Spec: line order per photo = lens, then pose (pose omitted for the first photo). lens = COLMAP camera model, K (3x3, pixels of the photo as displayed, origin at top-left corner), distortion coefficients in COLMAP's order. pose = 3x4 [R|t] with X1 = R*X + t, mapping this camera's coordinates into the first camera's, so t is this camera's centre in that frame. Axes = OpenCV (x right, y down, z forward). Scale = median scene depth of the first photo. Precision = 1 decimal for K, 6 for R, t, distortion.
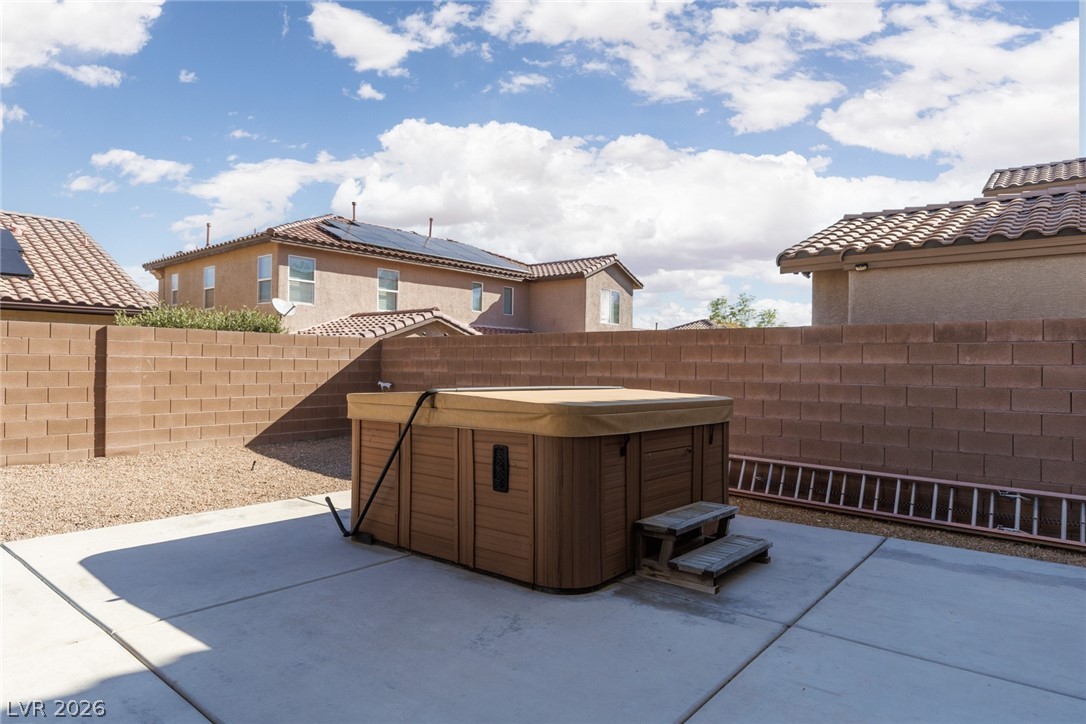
lens RADIAL K [[630.1, 0, 578.2], [0, 630.1, 362.2], [0, 0, 1]] dist [-0.001017, -0.000921]
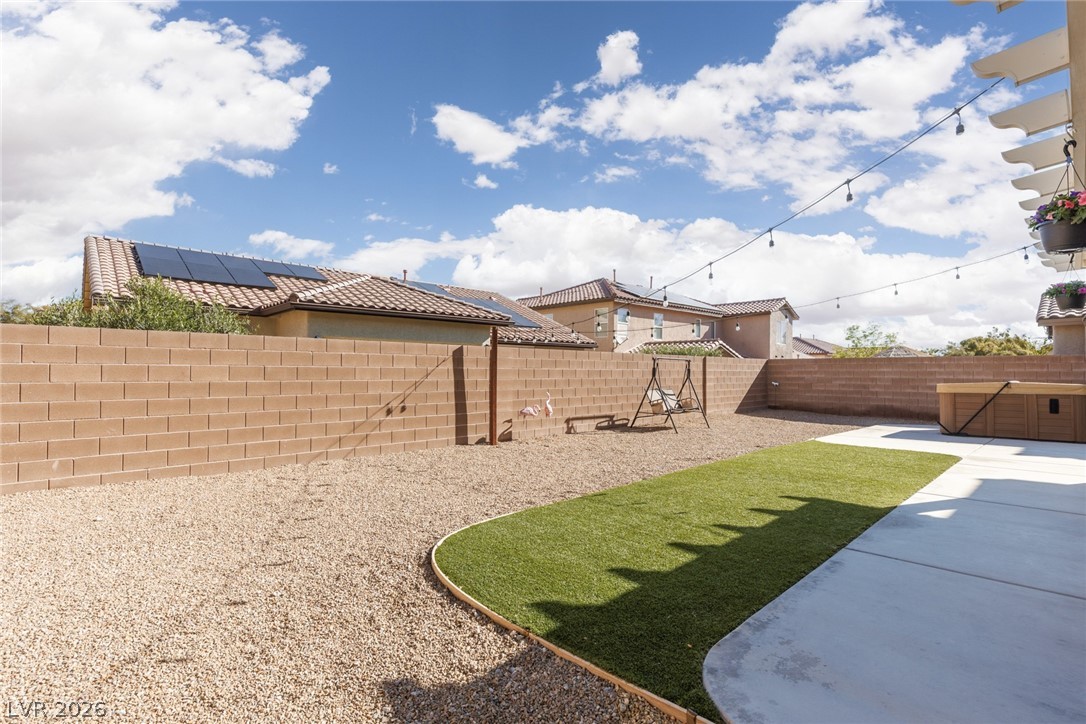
lens RADIAL K [[505.6, 0, 561.8], [0, 505.6, 366.5], [0, 0, 1]] dist [0.003519, 0.000404]
pose [[0.991213, -0.008884, -0.131979, -1.151168], [0.008027, 0.999943, -0.007024, -0.016306], [0.132034, 0.005903, 0.991228, -0.951207]]
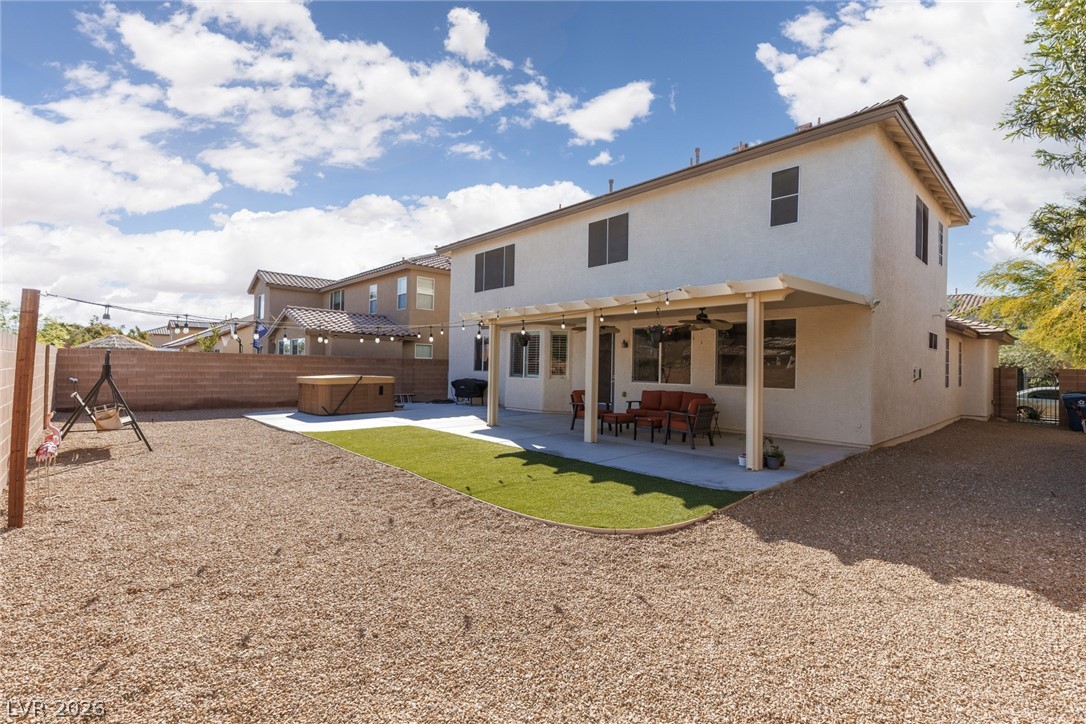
lens RADIAL K [[481.6, 0, 543.0], [0, 481.6, 362.0], [0, 0, 1]] dist [0.002014, 0.000284]
pose [[0.165533, 0.002357, 0.986201, -1.941712], [-0.021117, 0.999776, 0.001155, -0.048332], [-0.985978, -0.021017, 0.165546, -0.479572]]
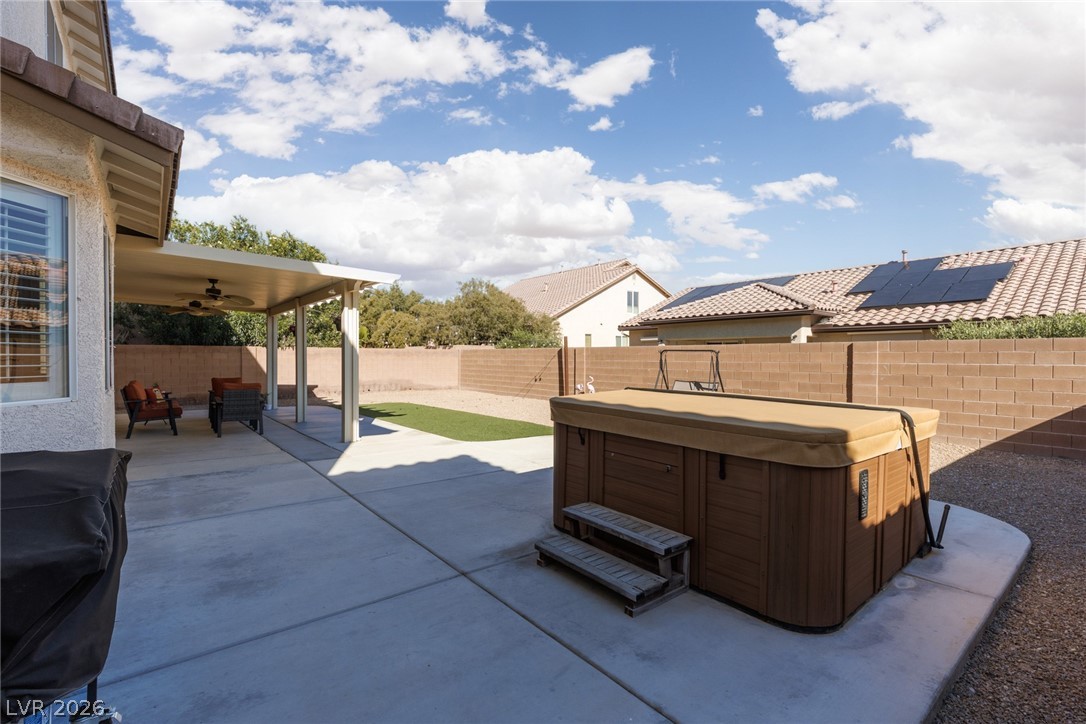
lens RADIAL K [[505.0, 0, 543.0], [0, 505.0, 362.0], [0, 0, 1]] dist [0.011845, -0.000064]
pose [[-0.234027, -0.002544, -0.972227, 0.566755], [-0.000909, 0.999997, -0.002397, -0.009907], [0.972230, 0.000323, -0.234028, 0.601308]]
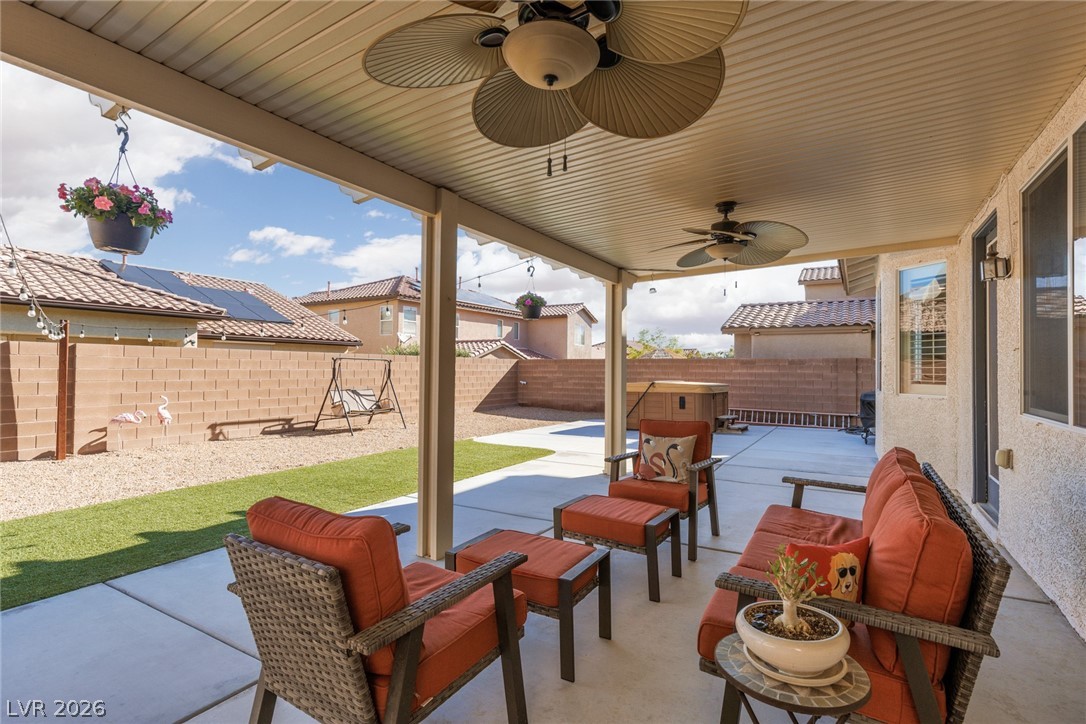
lens RADIAL K [[488.5, 0, 553.3], [0, 488.5, 361.4], [0, 0, 1]] dist [0.017130, -0.000400]
pose [[0.993096, -0.002512, 0.117279, -0.613316], [0.003866, 0.999928, -0.011316, -0.020944], [-0.117242, 0.011691, 0.993035, -0.885904]]
